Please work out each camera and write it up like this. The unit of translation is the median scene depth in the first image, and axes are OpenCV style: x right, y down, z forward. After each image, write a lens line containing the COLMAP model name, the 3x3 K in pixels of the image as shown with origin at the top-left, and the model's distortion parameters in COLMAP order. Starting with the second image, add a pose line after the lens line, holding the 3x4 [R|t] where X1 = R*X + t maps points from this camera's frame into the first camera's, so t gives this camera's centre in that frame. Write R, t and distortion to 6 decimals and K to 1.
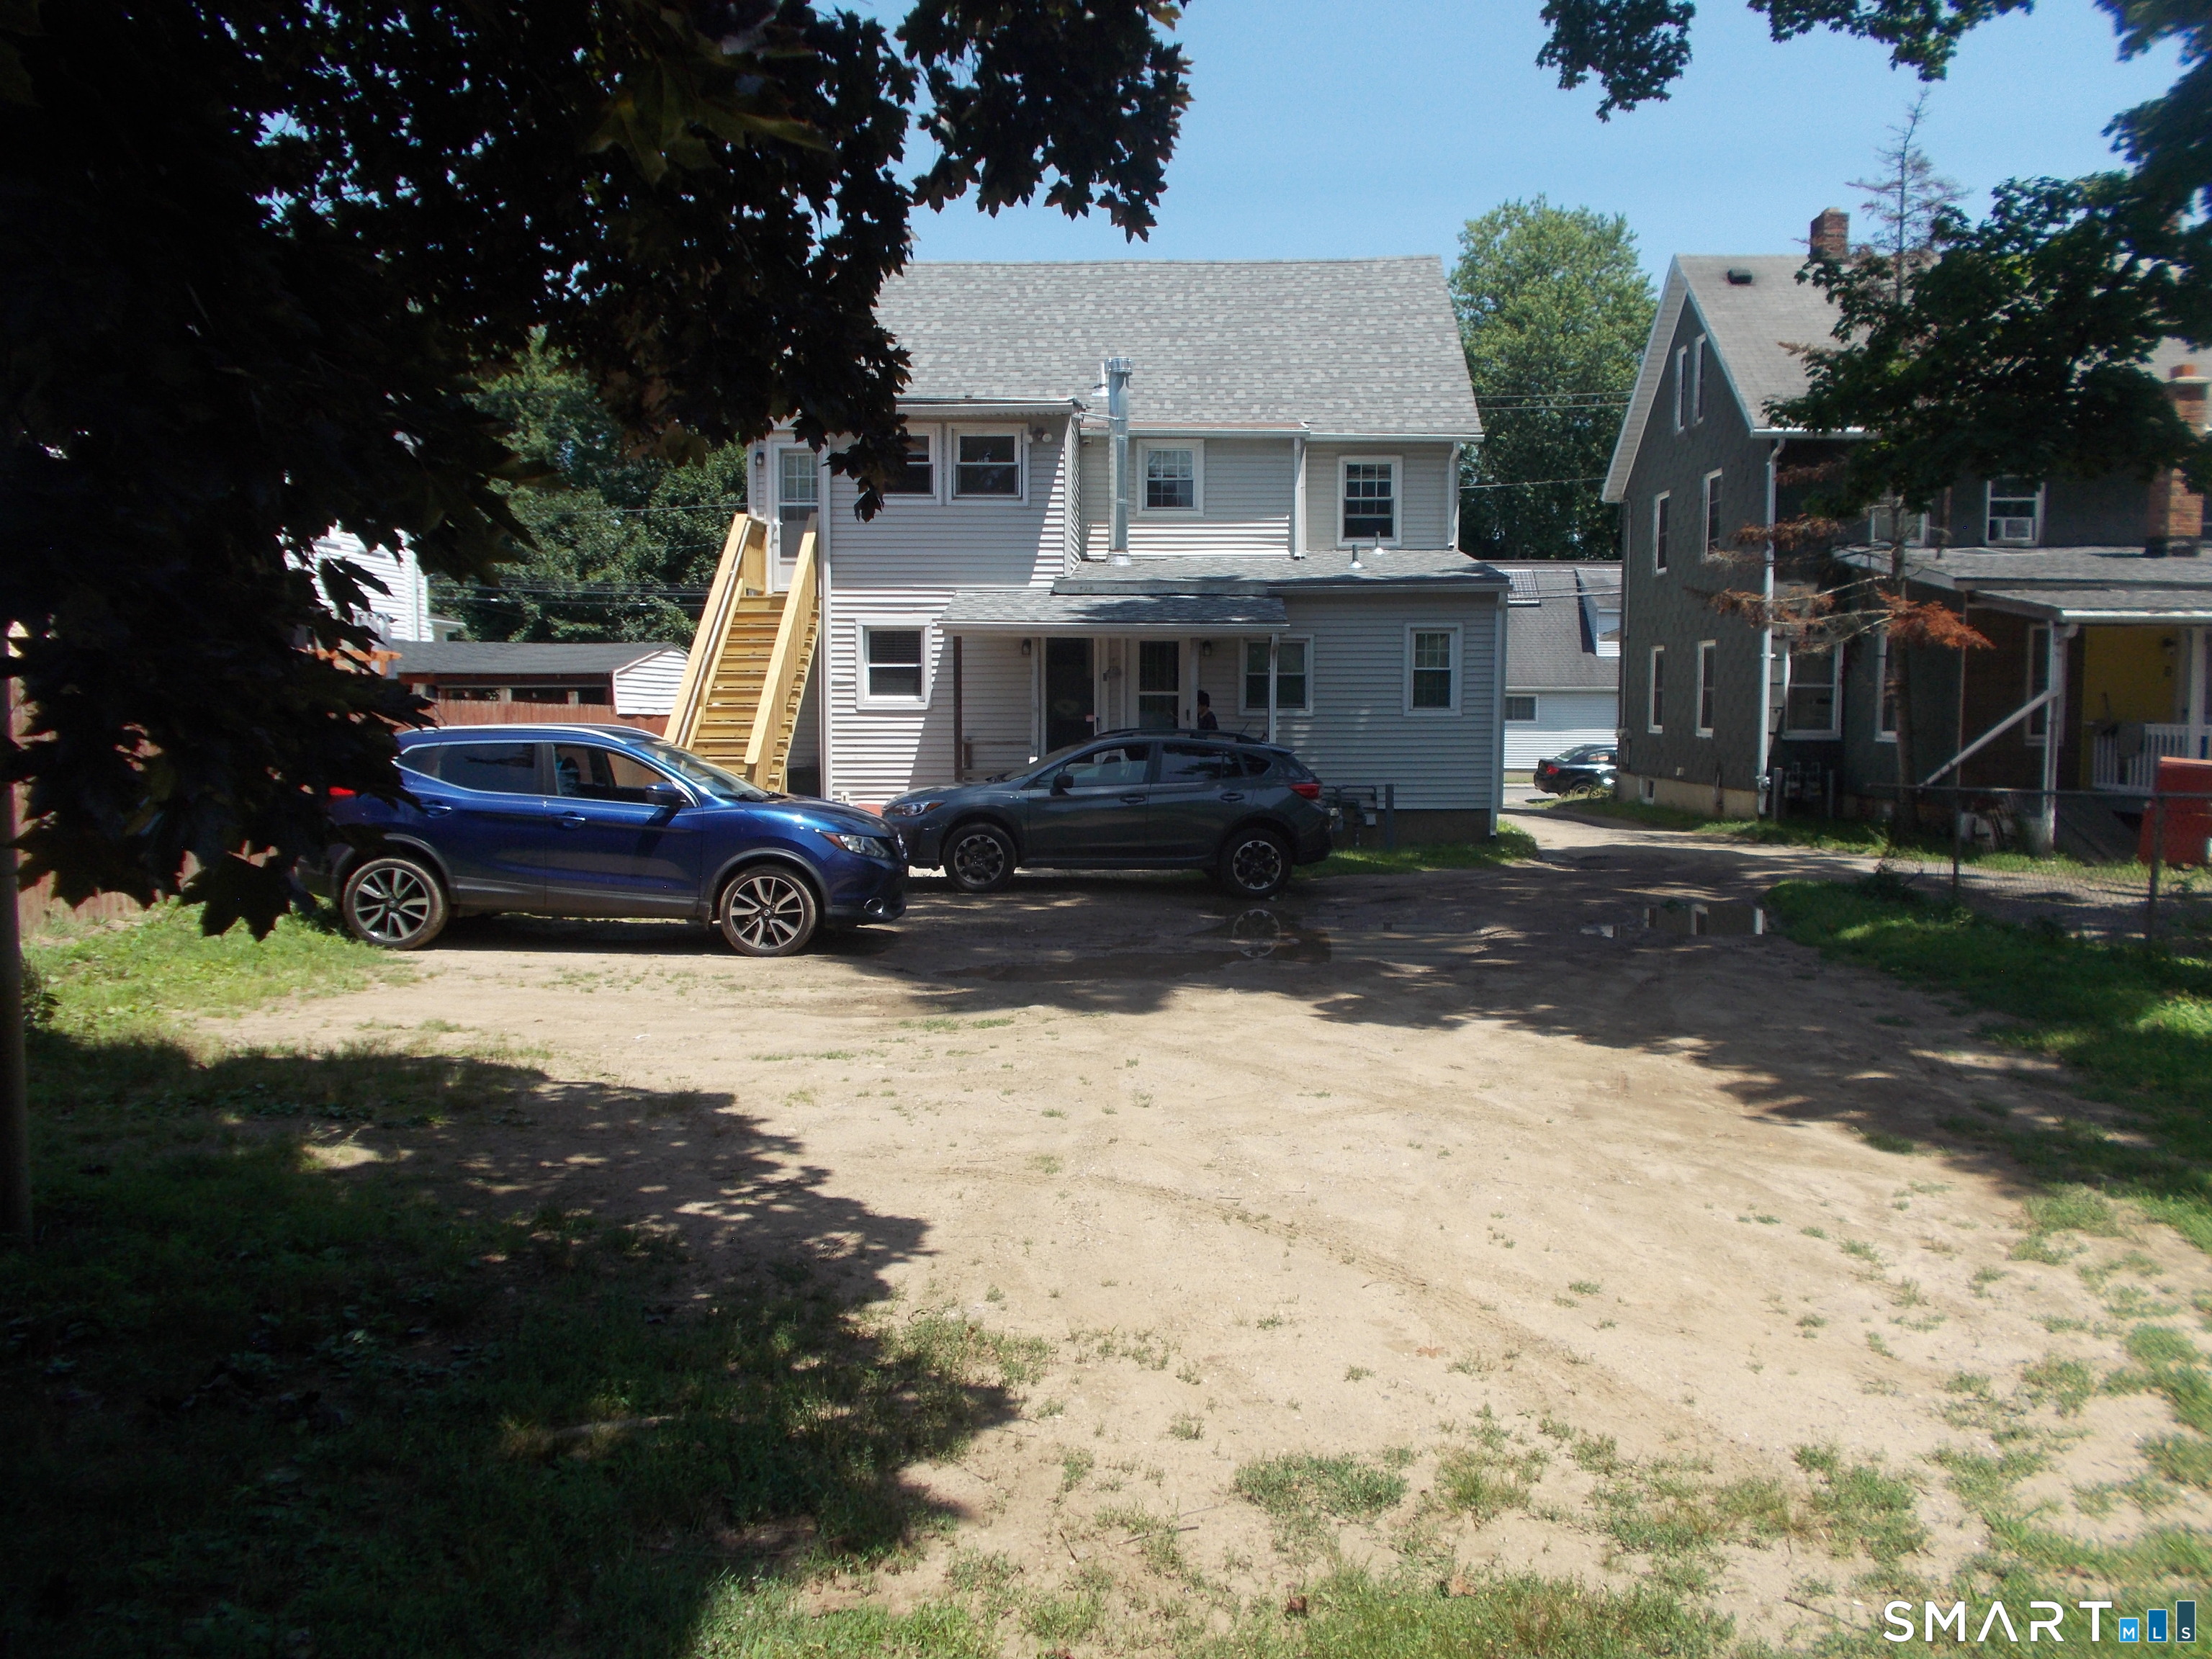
lens RADIAL K [[1680.7, 0, 1108.0], [0, 1680.7, 816.2], [0, 0, 1]] dist [0.021285, -0.036102]
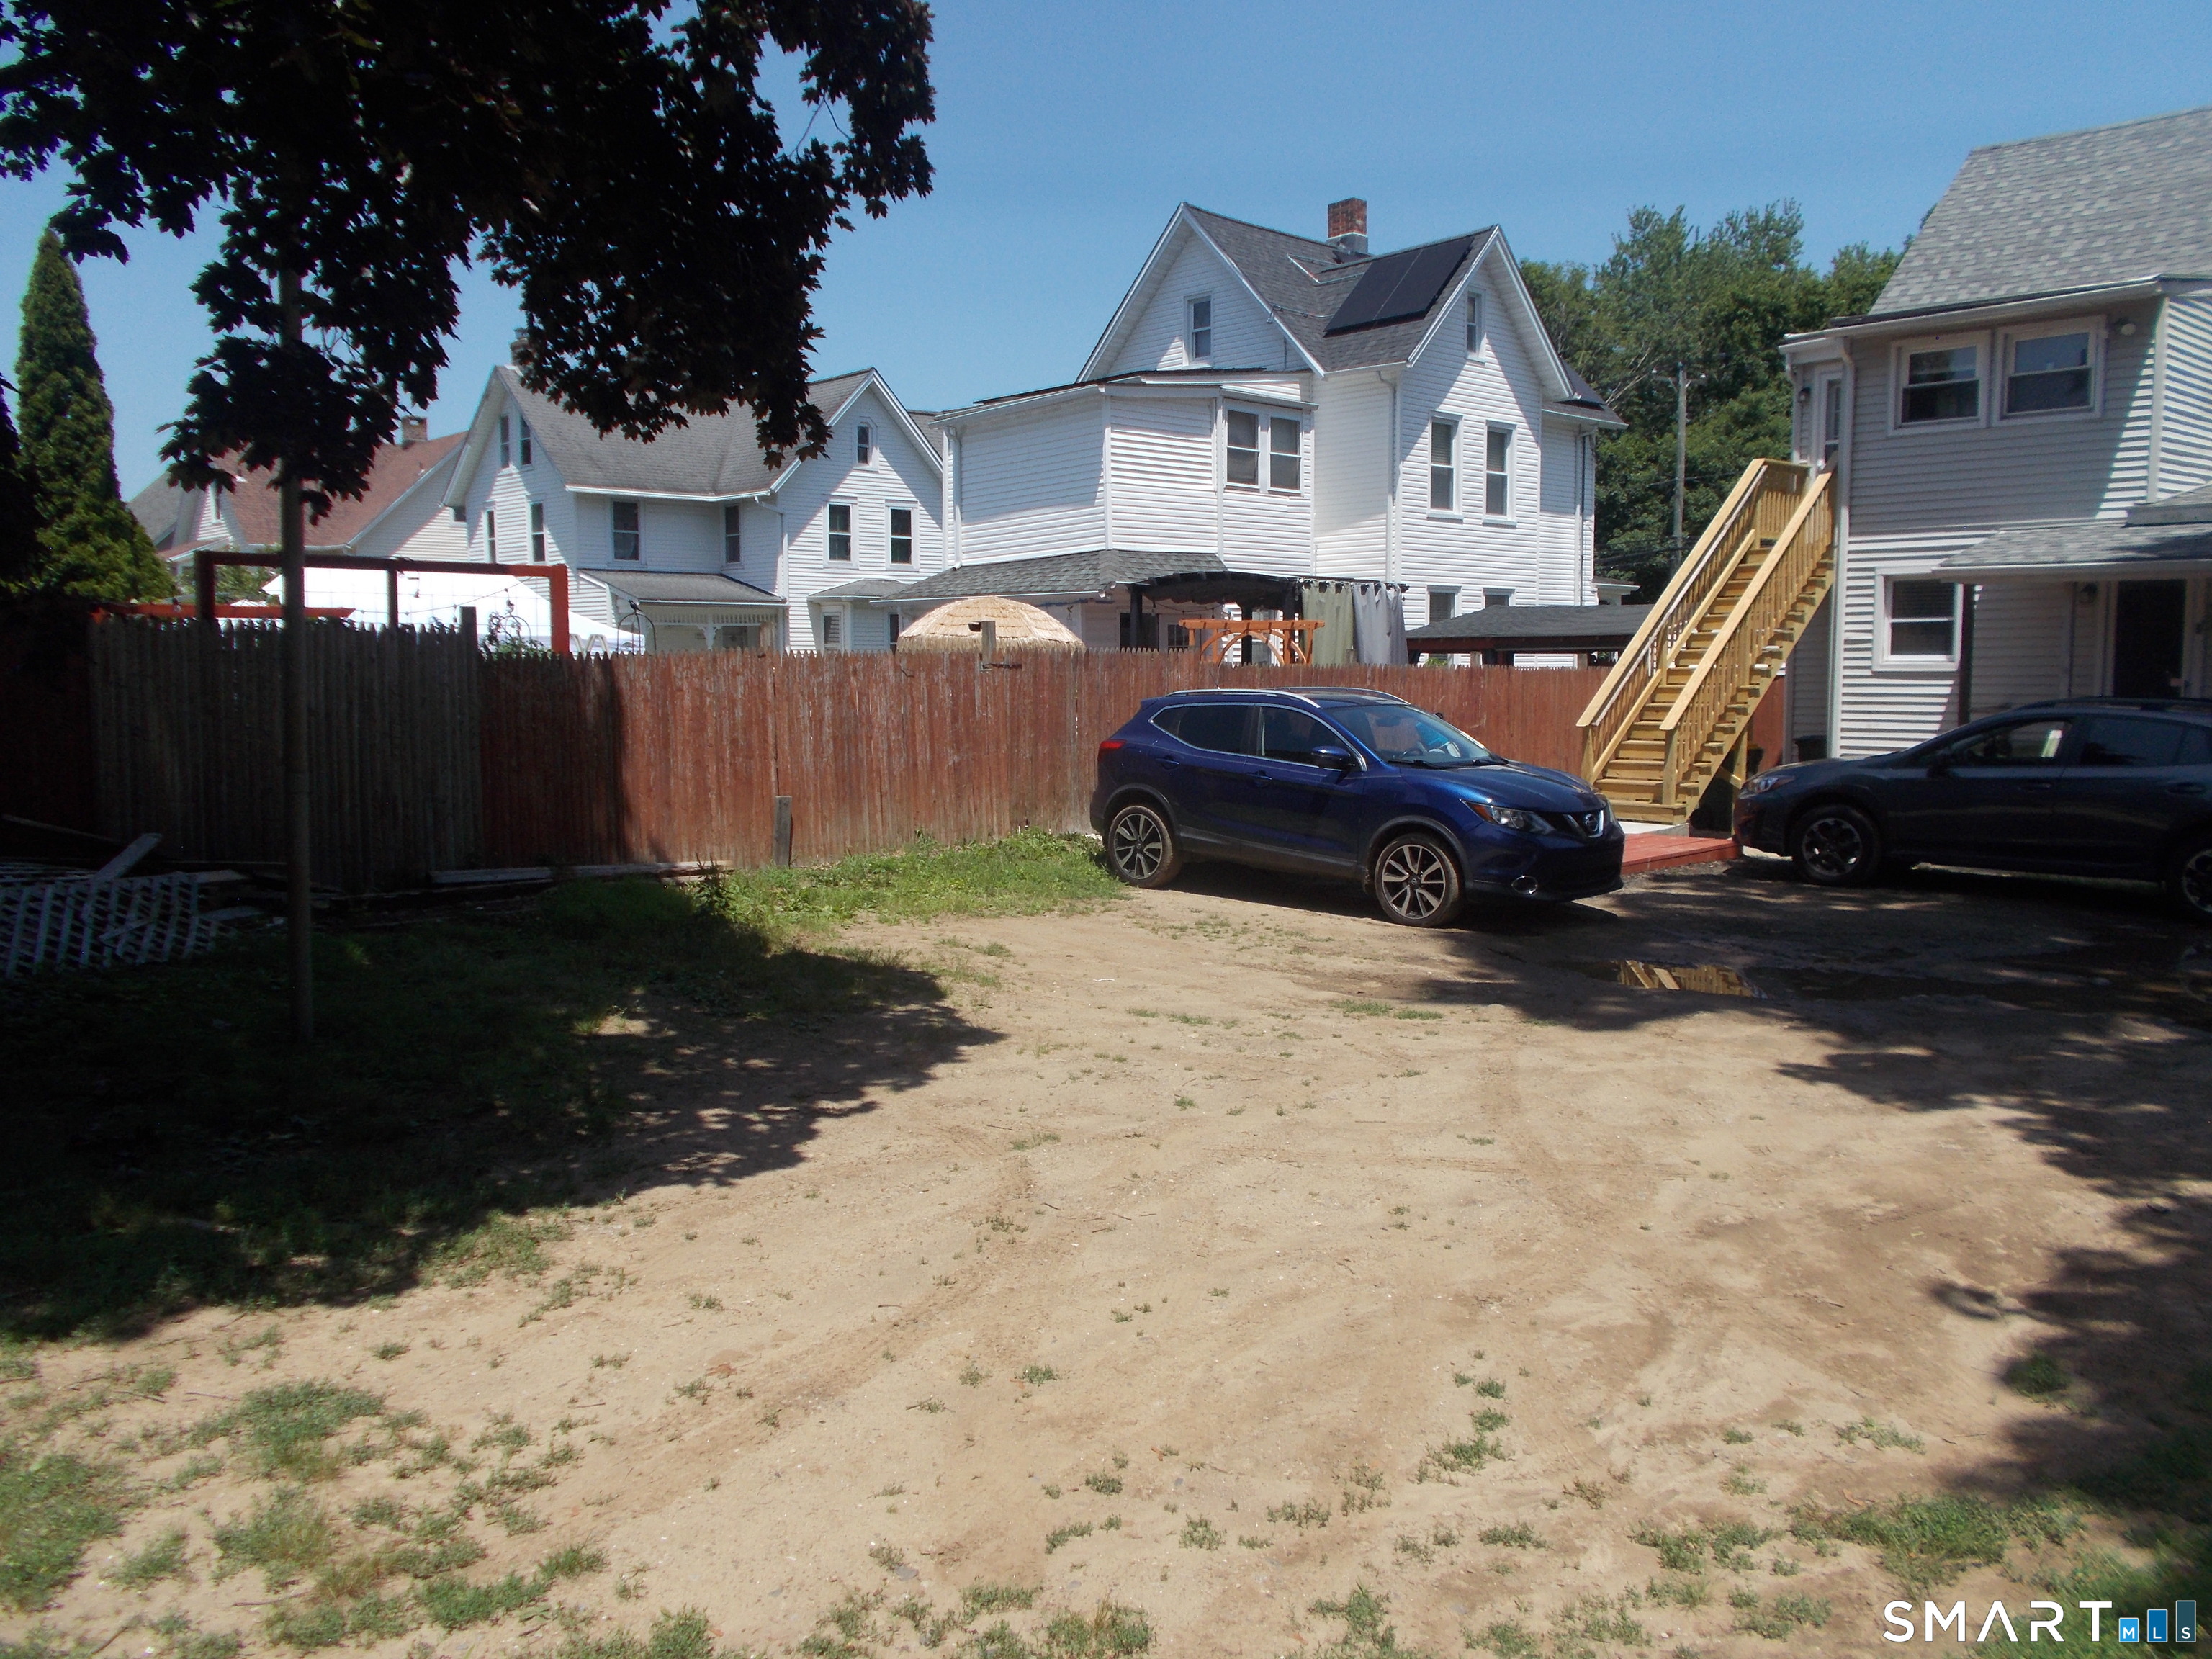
lens RADIAL K [[1679.9, 0, 1106.0], [0, 1679.9, 829.5], [0, 0, 1]] dist [0.005952, -0.001033]
pose [[0.722205, 0.064489, -0.688667, 0.705530], [-0.041783, 0.997893, 0.049629, -0.029876], [0.690416, -0.007068, 0.723378, 0.335557]]
